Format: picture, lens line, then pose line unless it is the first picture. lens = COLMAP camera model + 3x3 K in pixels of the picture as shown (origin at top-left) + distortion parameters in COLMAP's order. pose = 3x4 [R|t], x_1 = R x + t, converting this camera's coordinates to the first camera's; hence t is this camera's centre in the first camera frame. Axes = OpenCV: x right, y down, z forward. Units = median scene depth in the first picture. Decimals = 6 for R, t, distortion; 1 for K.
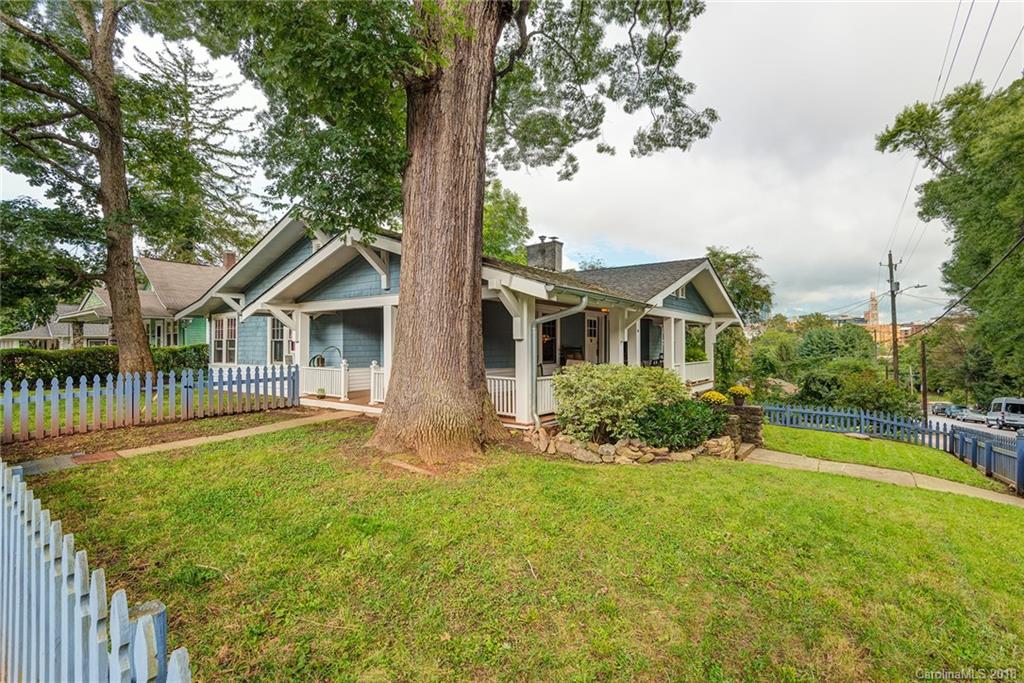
lens RADIAL K [[466.8, 0, 515.7], [0, 466.8, 346.8], [0, 0, 1]] dist [0.001835, -0.000525]
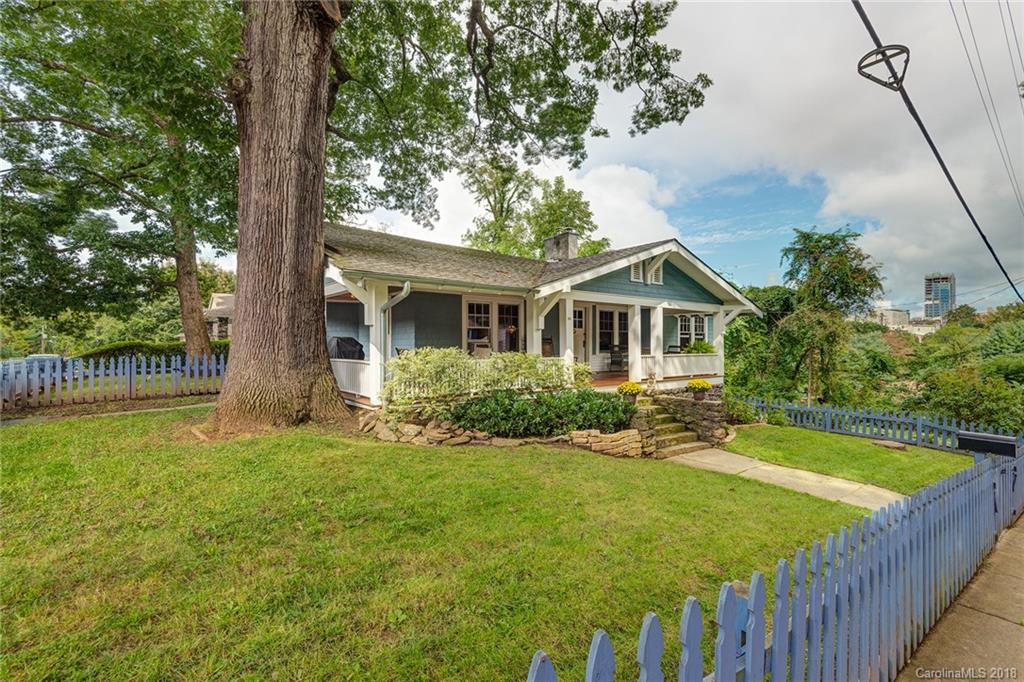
lens RADIAL K [[466.6, 0, 512.0], [0, 466.6, 341.0], [0, 0, 1]] dist [0.010688, -0.000180]
pose [[0.964939, -0.003939, -0.262444, 0.282402], [0.001462, 0.999953, -0.009633, 0.015179], [0.262469, 0.008911, 0.964899, 0.029125]]
